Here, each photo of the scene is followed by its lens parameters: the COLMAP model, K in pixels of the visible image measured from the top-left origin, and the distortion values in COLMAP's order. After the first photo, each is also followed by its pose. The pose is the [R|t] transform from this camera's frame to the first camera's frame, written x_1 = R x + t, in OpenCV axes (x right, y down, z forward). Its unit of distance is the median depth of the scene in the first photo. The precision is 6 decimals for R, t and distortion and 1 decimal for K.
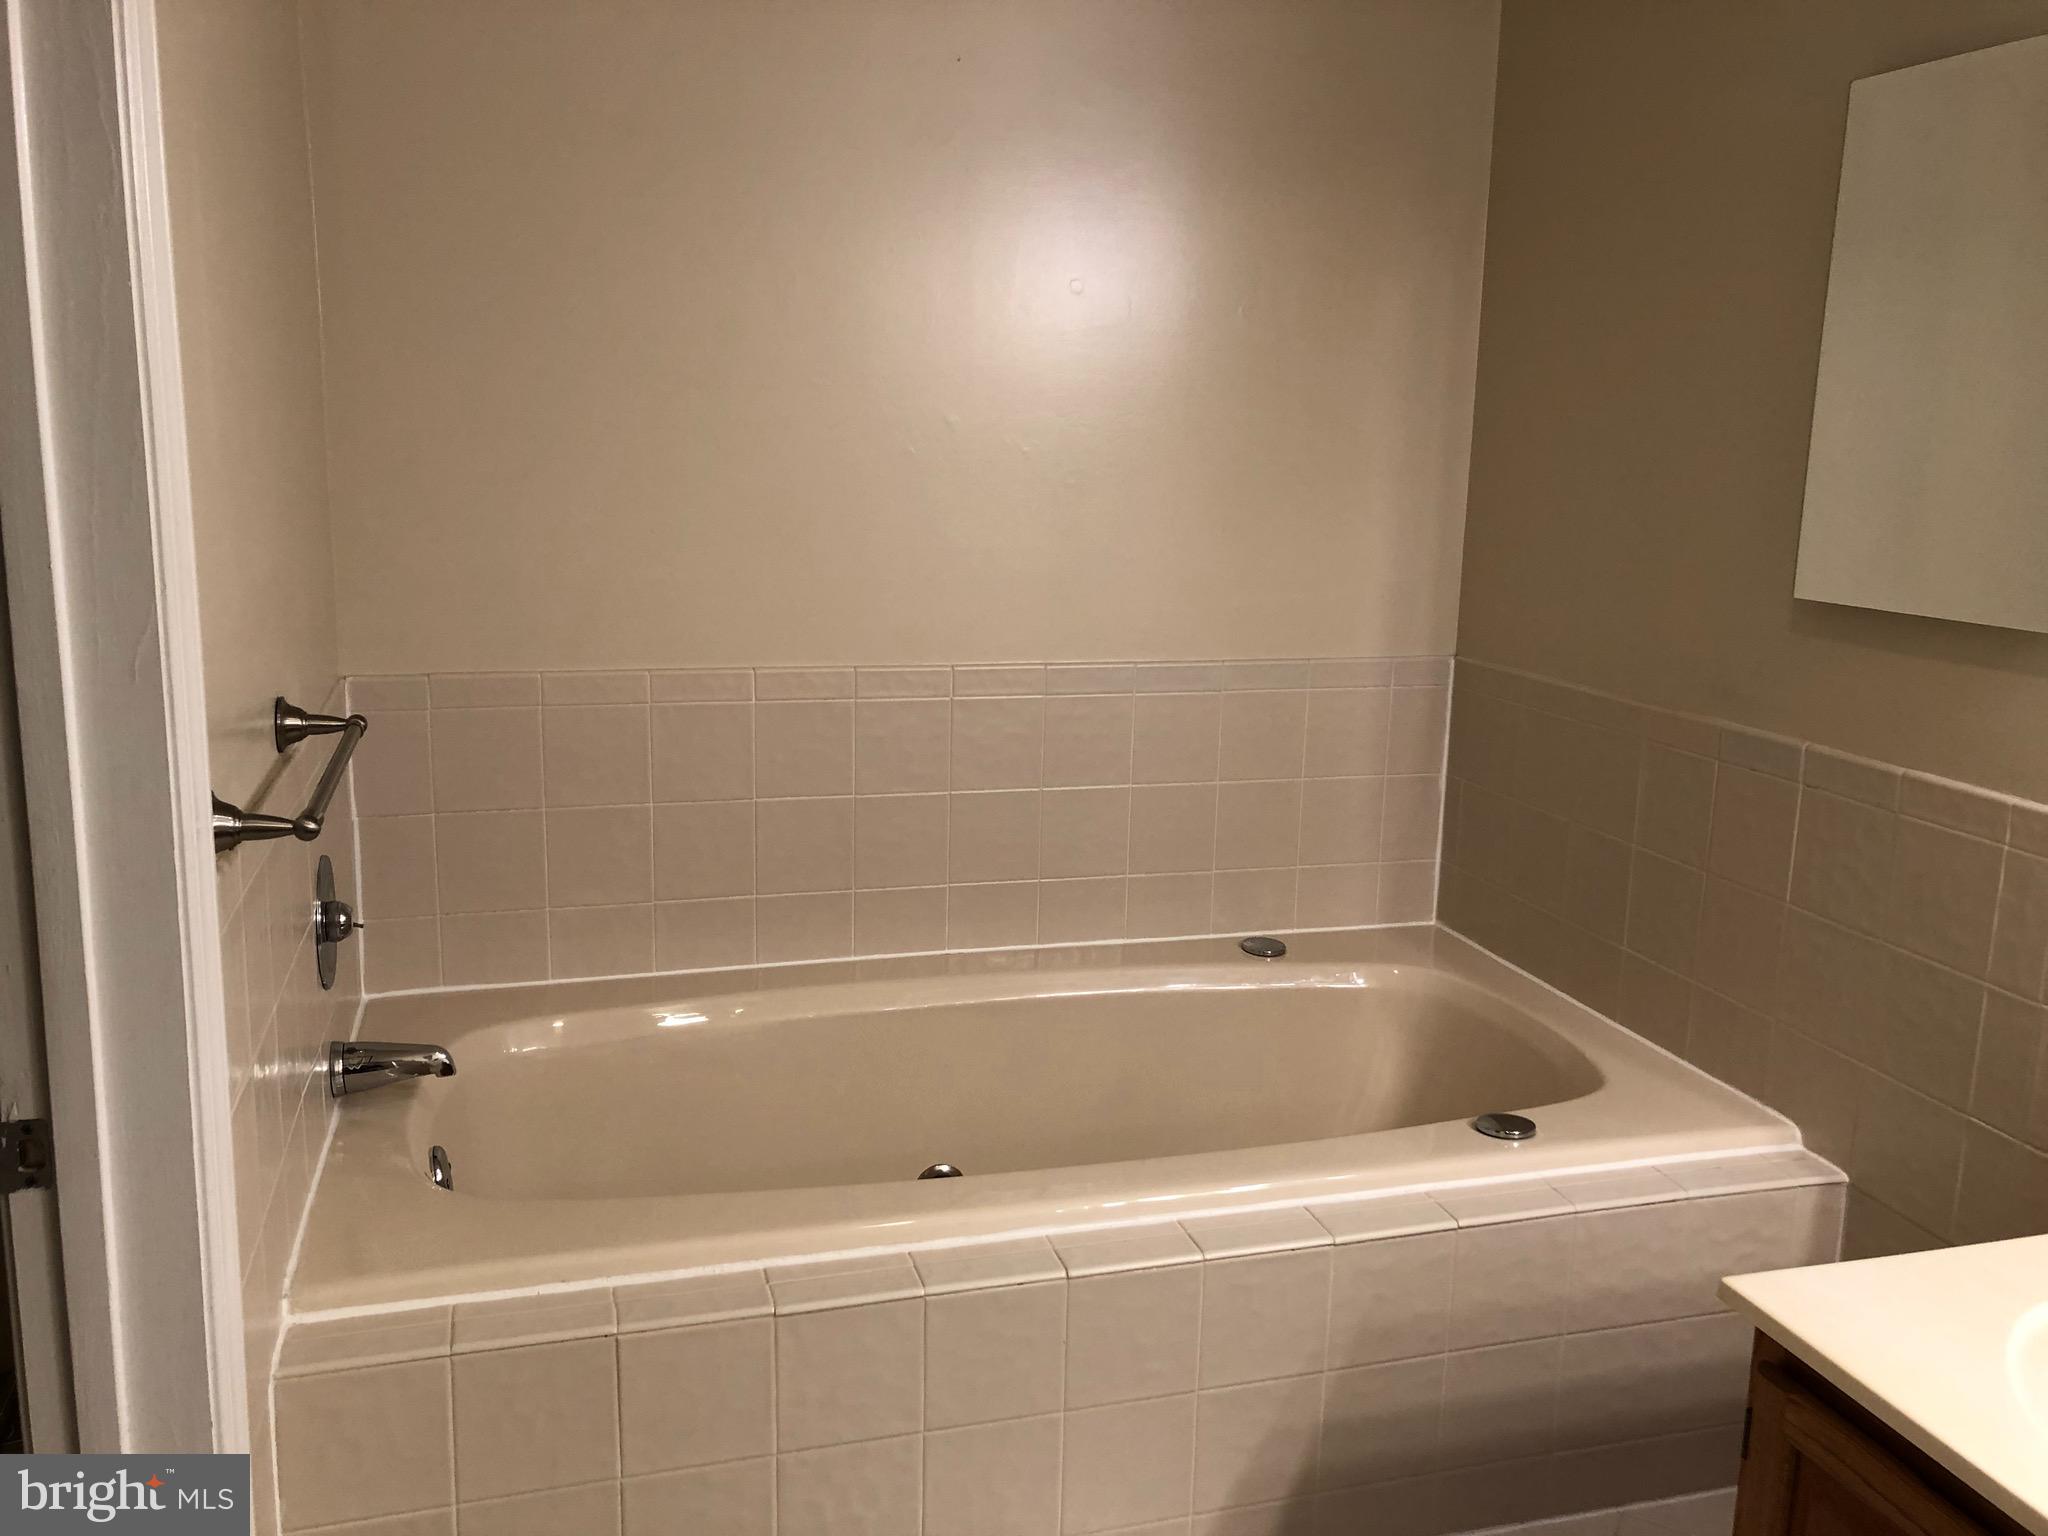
lens RADIAL K [[1655.9, 0, 1026.6], [0, 1655.9, 766.8], [0, 0, 1]] dist [0.038997, -0.028762]
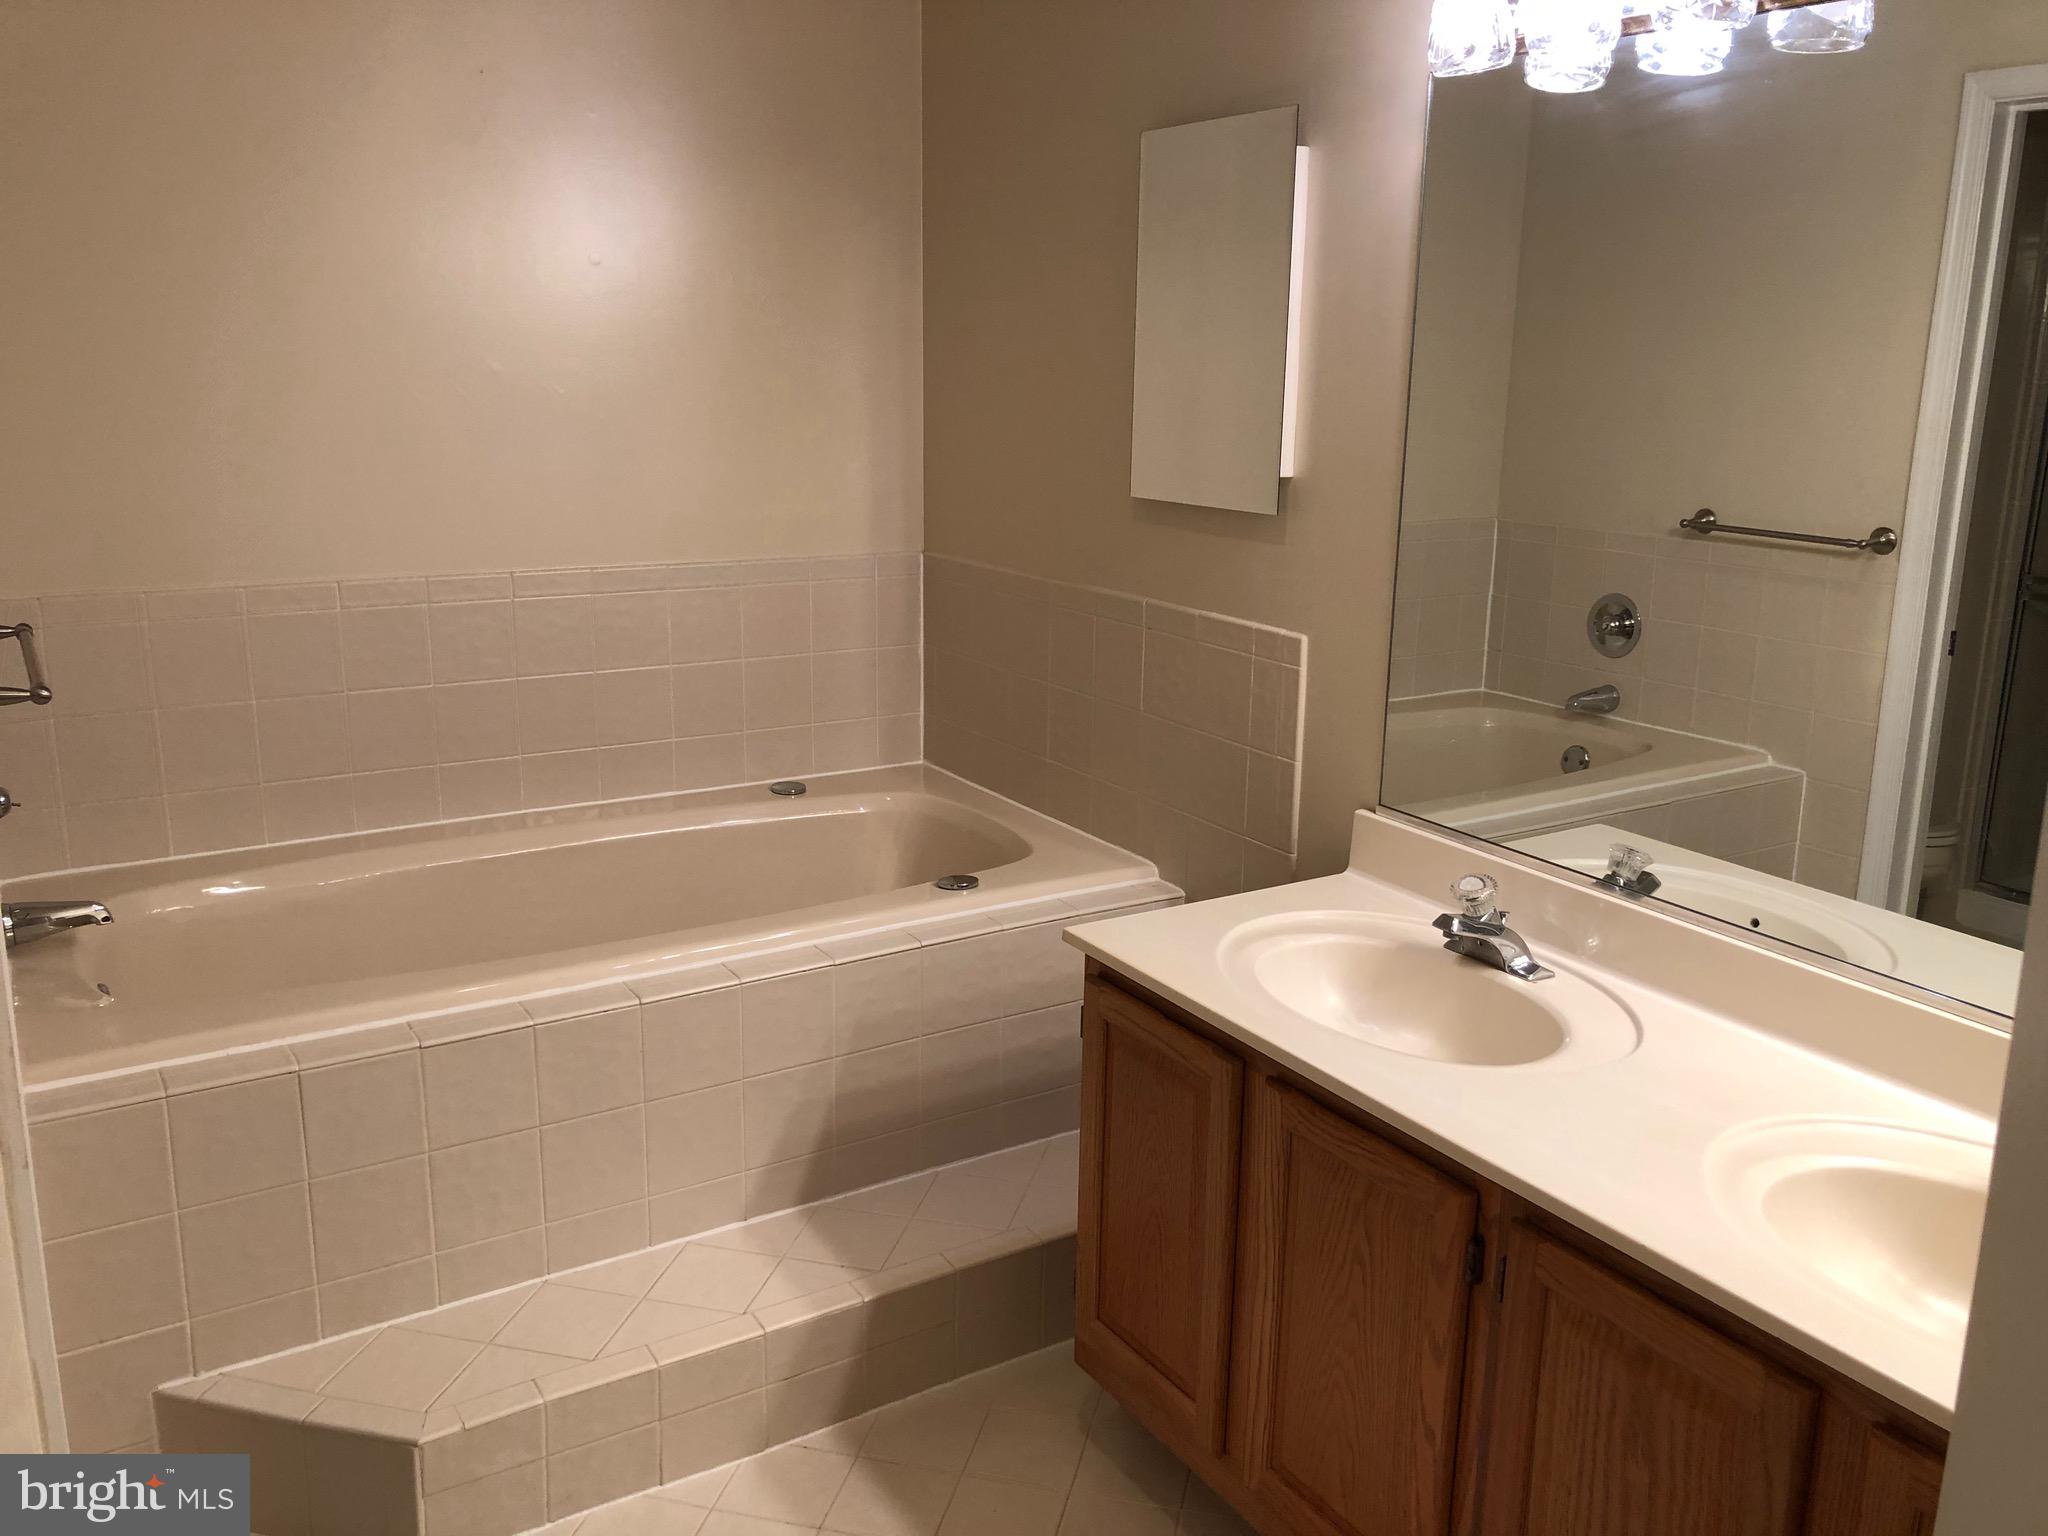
lens RADIAL K [[1655.9, 0, 1035.1], [0, 1655.9, 734.5], [0, 0, 1]] dist [0.038997, -0.028762]
pose [[0.961871, -0.069283, 0.264583, -0.008643], [0.061859, 0.997425, 0.036300, 0.045975], [-0.266416, -0.018549, 0.963680, -0.356621]]
